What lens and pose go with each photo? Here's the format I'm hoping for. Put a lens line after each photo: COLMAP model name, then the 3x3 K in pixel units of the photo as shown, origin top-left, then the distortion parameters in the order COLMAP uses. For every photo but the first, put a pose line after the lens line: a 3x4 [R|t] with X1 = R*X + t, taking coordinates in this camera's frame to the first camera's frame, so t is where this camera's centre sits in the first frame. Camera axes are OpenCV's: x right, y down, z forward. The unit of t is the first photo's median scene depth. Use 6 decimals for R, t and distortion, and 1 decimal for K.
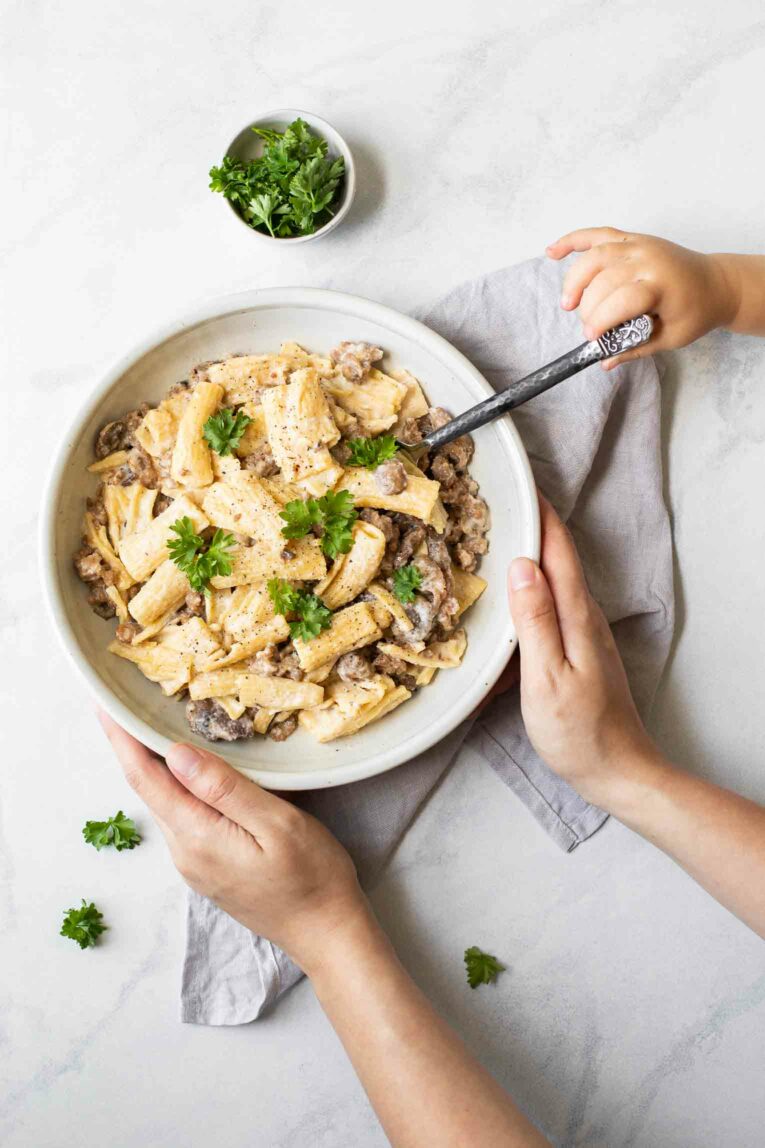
lens RADIAL K [[1968.7, 0, 382.4], [0, 1968.7, 477.2], [0, 0, 1]] dist [-0.302495, 0.086716]
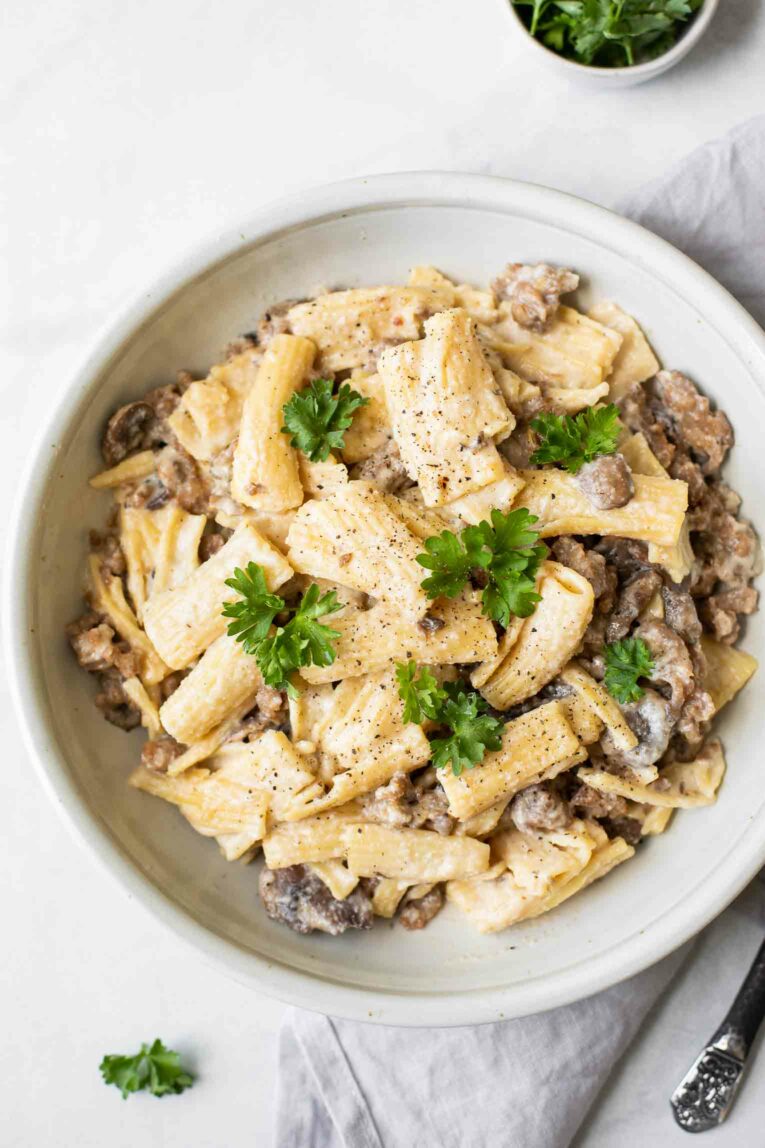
lens RADIAL K [[2019.9, 0, 410.9], [0, 2019.9, 571.4], [0, 0, 1]] dist [-0.016078, -0.060896]
pose [[0.998662, -0.011040, -0.050522, -0.021565], [0.014461, 0.997590, 0.067862, -0.017819], [0.049651, -0.068502, 0.996415, 0.389240]]
